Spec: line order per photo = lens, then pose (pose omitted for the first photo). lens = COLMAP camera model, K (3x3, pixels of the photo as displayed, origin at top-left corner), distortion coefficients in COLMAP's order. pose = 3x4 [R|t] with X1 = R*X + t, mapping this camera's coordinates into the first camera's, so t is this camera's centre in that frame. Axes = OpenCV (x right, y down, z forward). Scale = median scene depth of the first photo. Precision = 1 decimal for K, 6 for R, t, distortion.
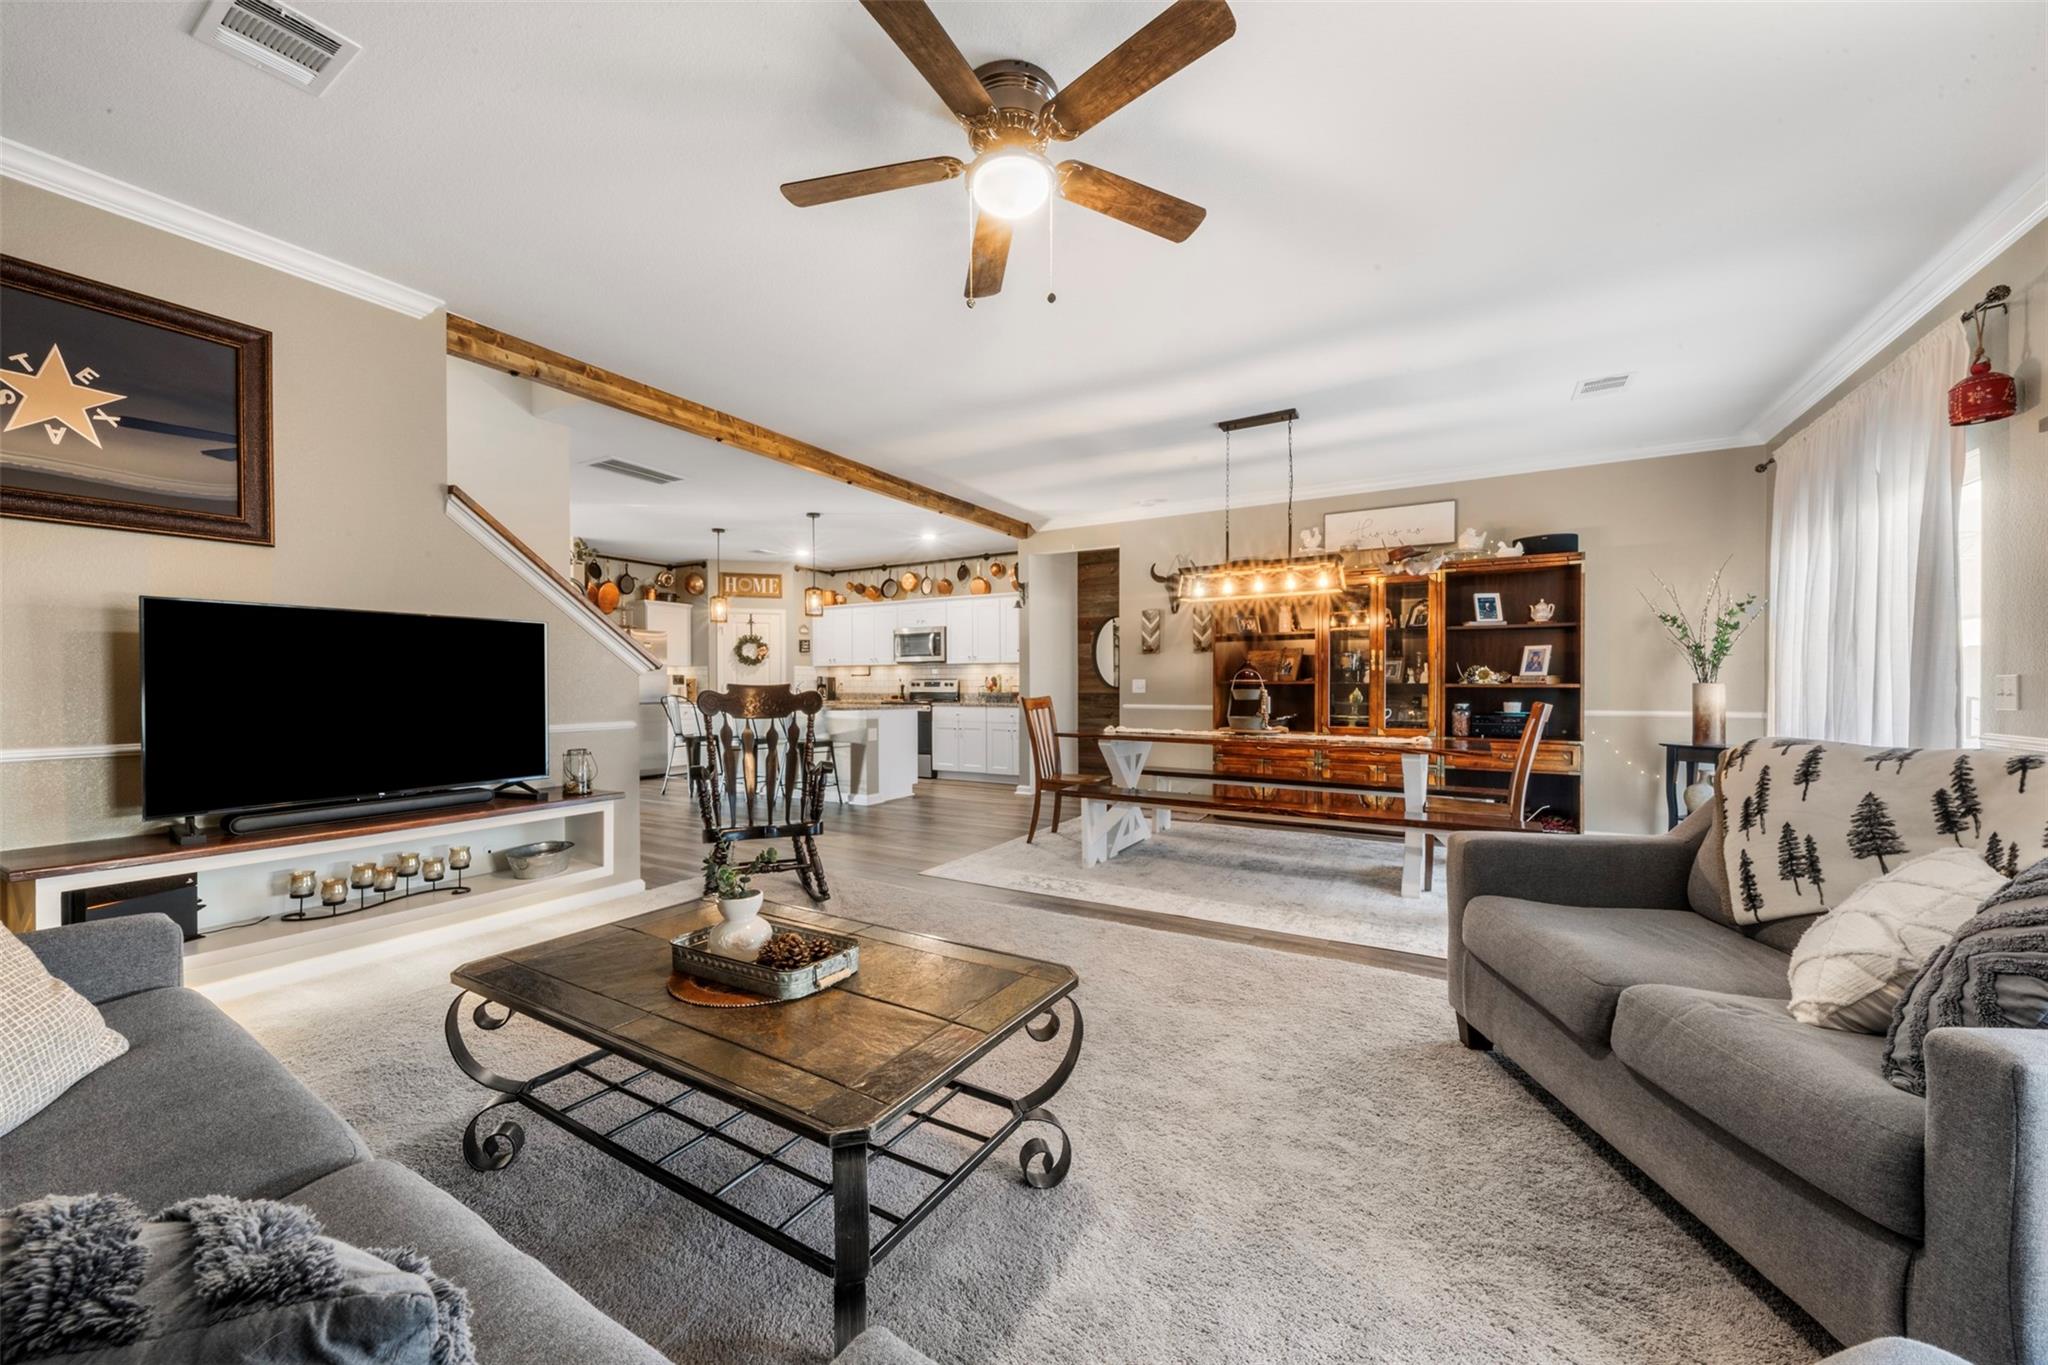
lens RADIAL K [[764.3, 0, 1013.2], [0, 764.3, 691.2], [0, 0, 1]] dist [-0.000080, -0.000007]
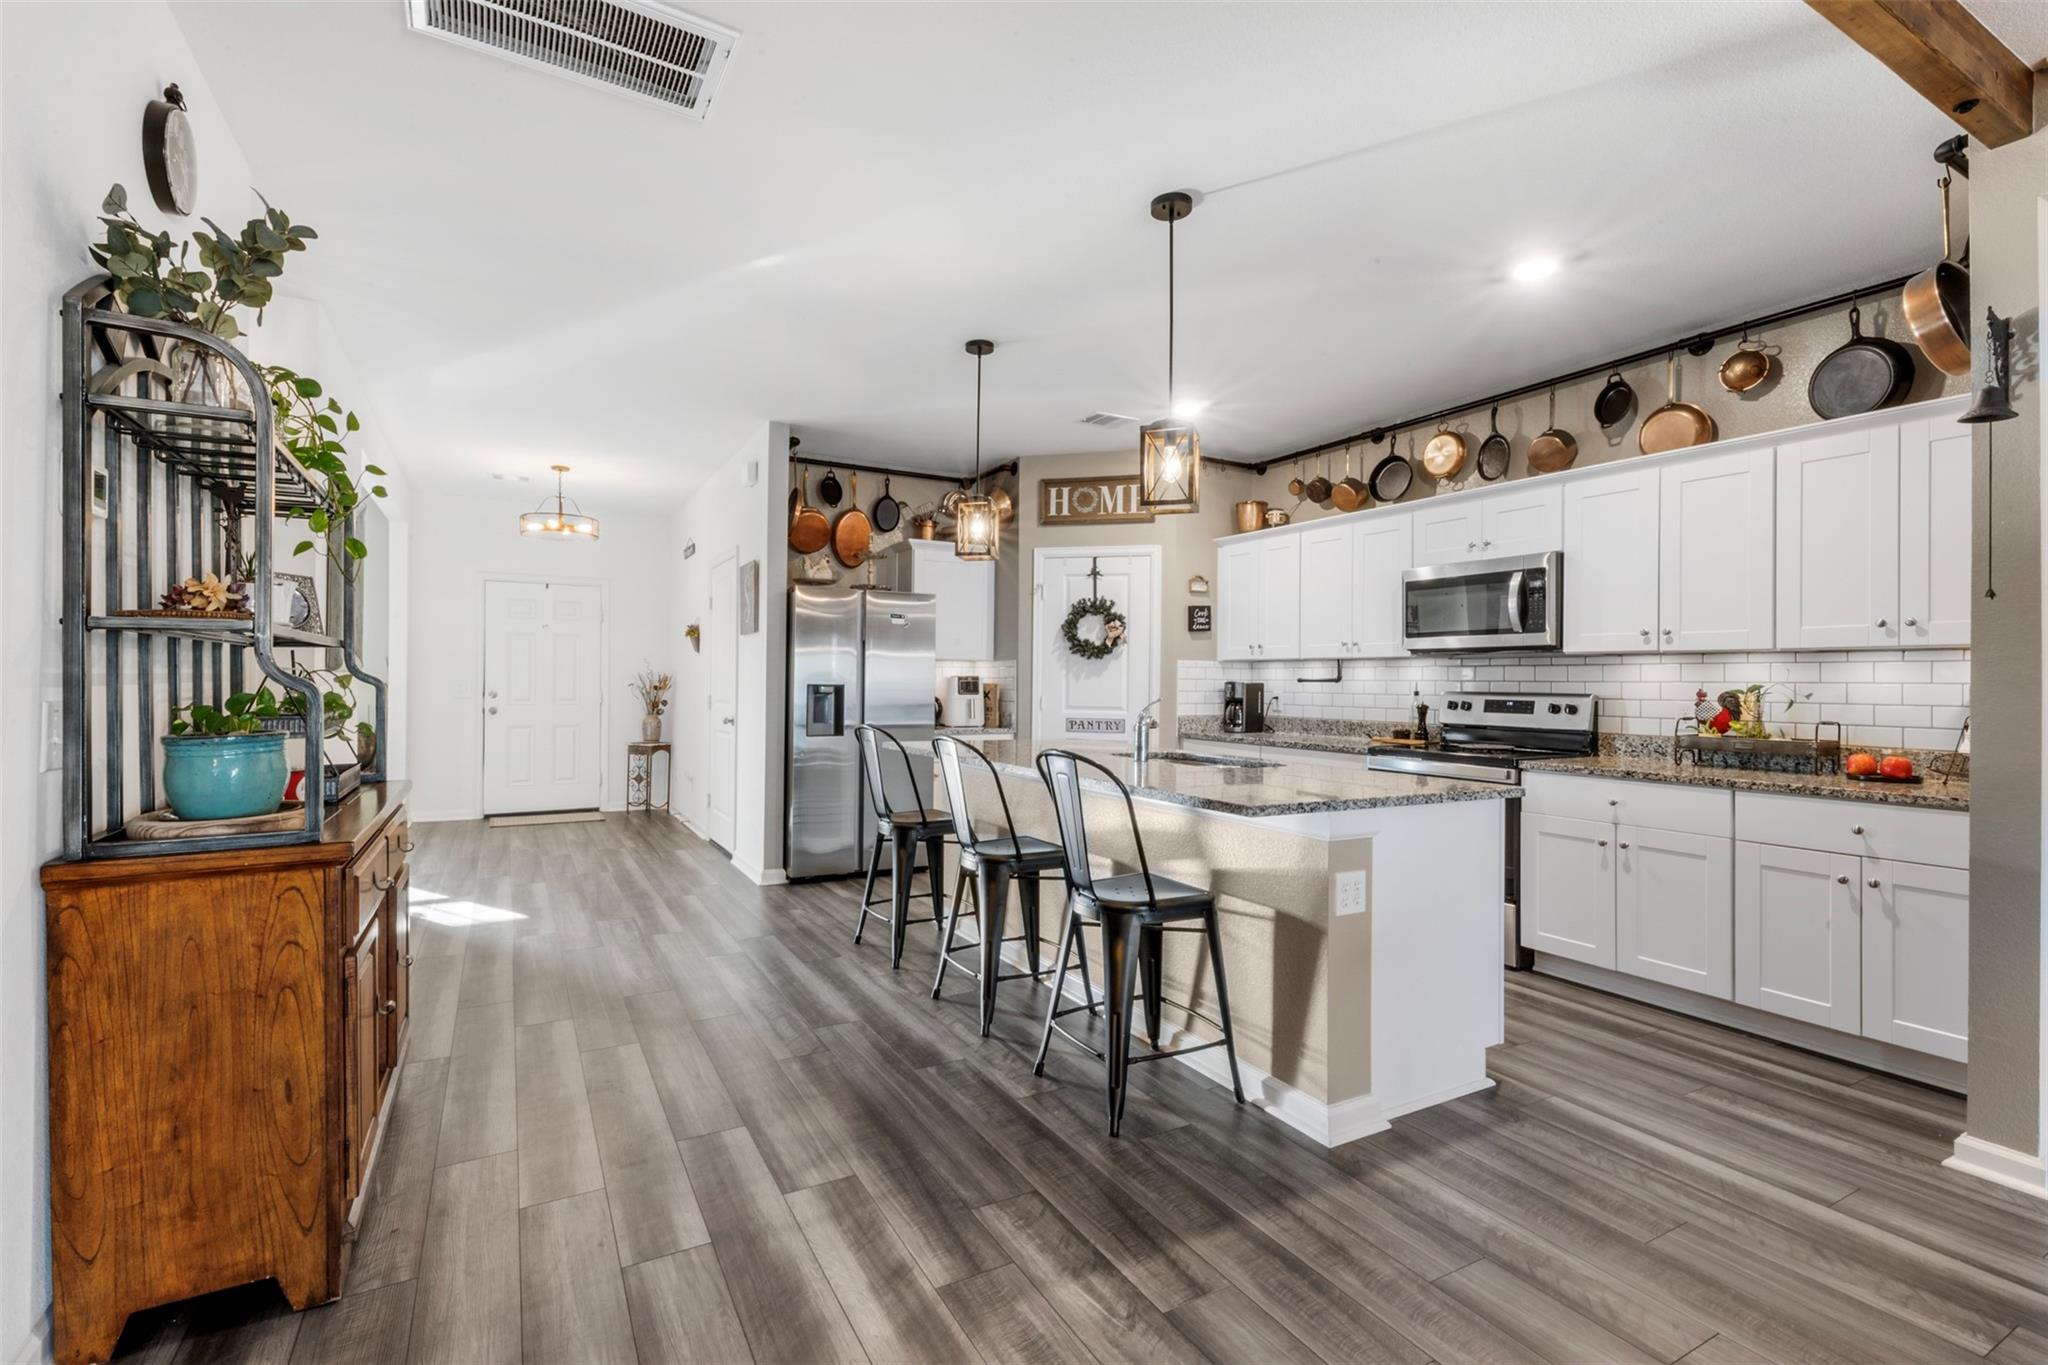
lens RADIAL K [[915.1, 0, 998.3], [0, 915.1, 678.4], [0, 0, 1]] dist [0.009641, -0.000563]
pose [[0.857754, 0.010088, -0.513962, -0.088007], [-0.016269, 0.999839, -0.007527, -0.015407], [0.513803, 0.014818, 0.857780, 0.460537]]
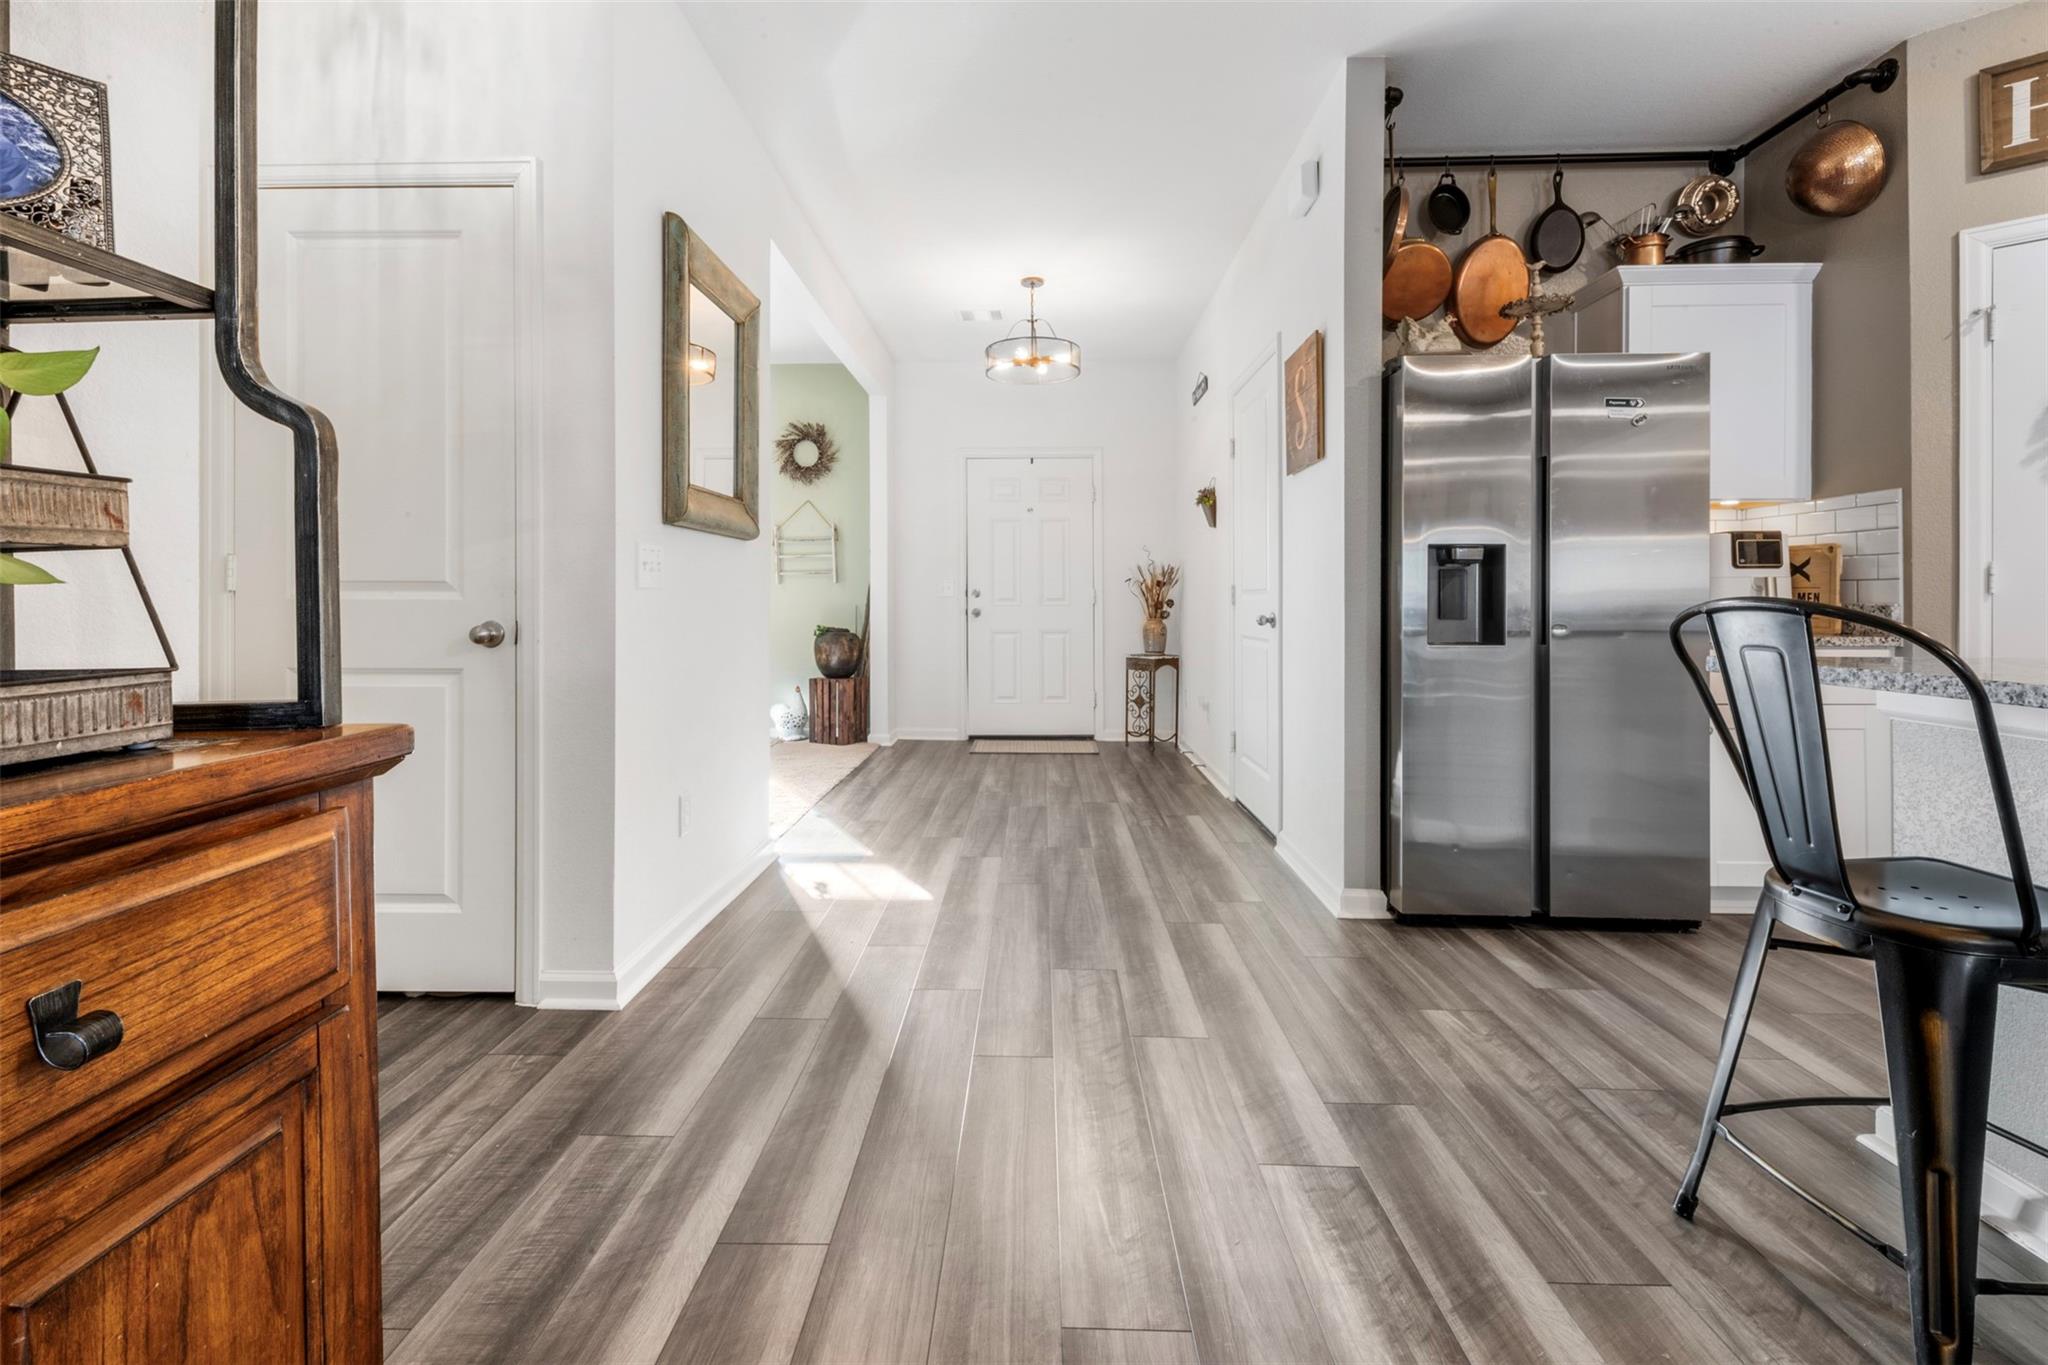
lens RADIAL K [[915.1, 0, 1006.8], [0, 915.1, 599.4], [0, 0, 1]] dist [0.009641, -0.000563]
pose [[0.481429, 0.003724, -0.876477, -0.286729], [-0.006875, 0.999976, 0.000473, 0.004256], [0.876458, 0.005798, 0.481444, 0.624782]]
